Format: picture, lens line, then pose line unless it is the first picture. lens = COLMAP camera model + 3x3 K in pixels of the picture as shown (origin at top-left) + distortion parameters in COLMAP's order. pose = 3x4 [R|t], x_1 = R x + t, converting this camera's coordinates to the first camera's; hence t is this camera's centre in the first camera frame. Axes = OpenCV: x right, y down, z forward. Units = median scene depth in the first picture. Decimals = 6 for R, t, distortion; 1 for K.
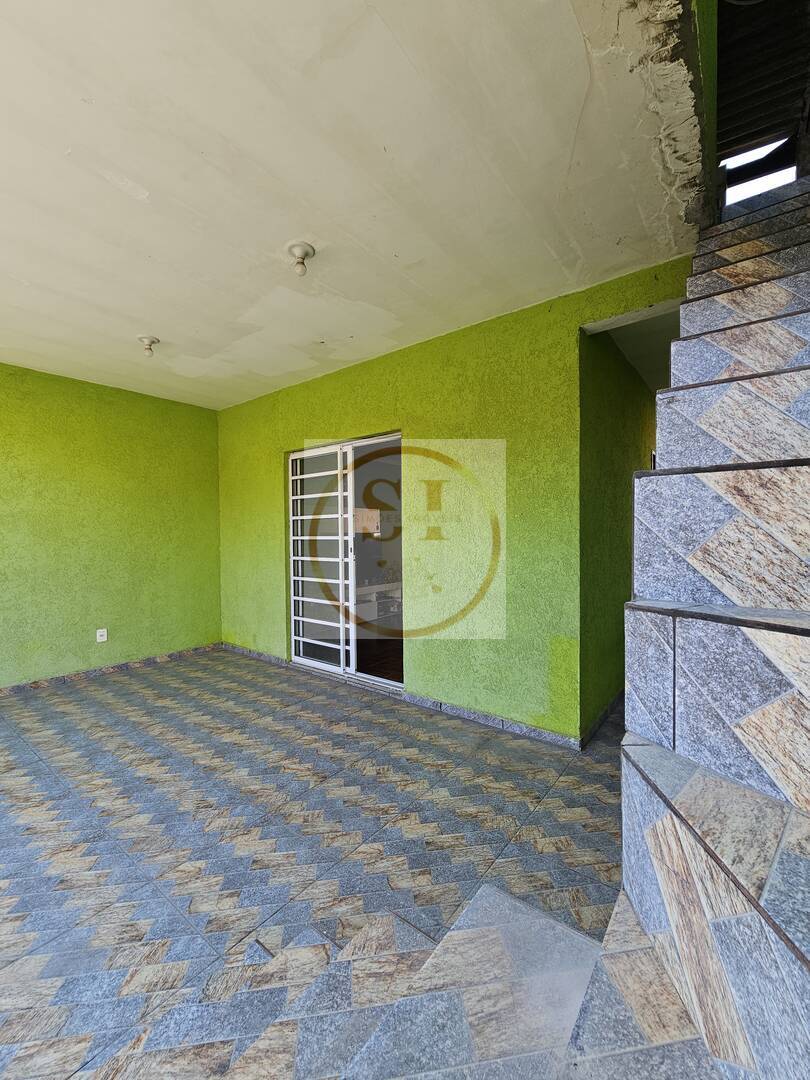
lens RADIAL K [[438.5, 0, 415.2], [0, 438.5, 543.1], [0, 0, 1]] dist [-0.000053, -0.000293]
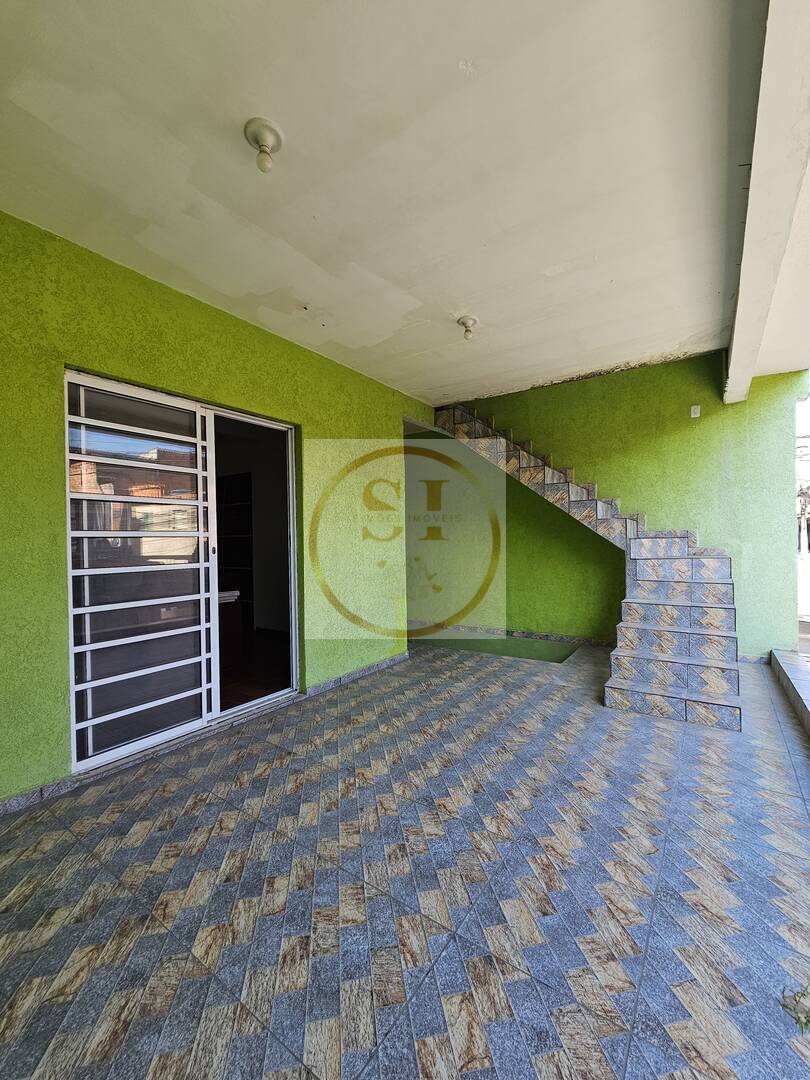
lens RADIAL K [[438.5, 0, 415.2], [0, 438.5, 543.1], [0, 0, 1]] dist [-0.000053, -0.000293]
pose [[-0.043383, 0.002250, 0.999056, -1.020682], [0.035739, 0.999361, -0.000698, 0.017736], [-0.998419, 0.035675, -0.043436, 0.779328]]
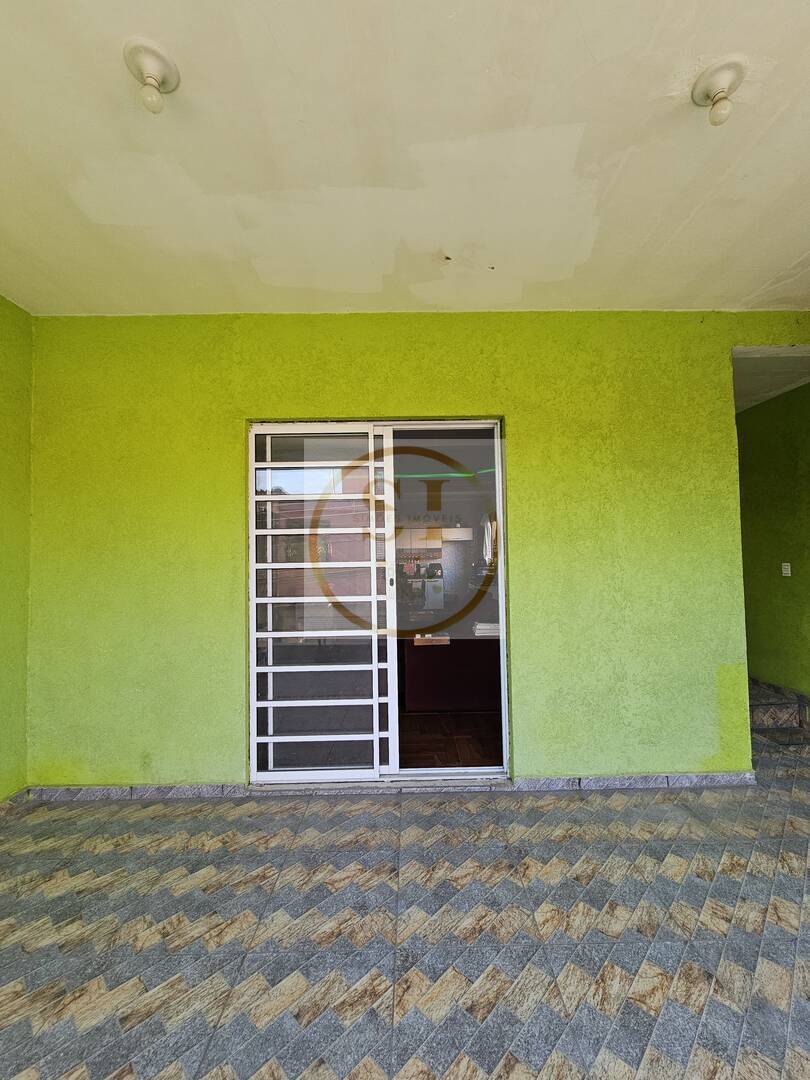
lens RADIAL K [[438.5, 0, 415.2], [0, 438.5, 543.1], [0, 0, 1]] dist [-0.000053, -0.000293]
pose [[0.787594, 0.019099, 0.615898, -0.594870], [0.023163, 0.997895, -0.060565, -0.002405], [-0.615759, 0.061966, 0.785494, 0.512247]]
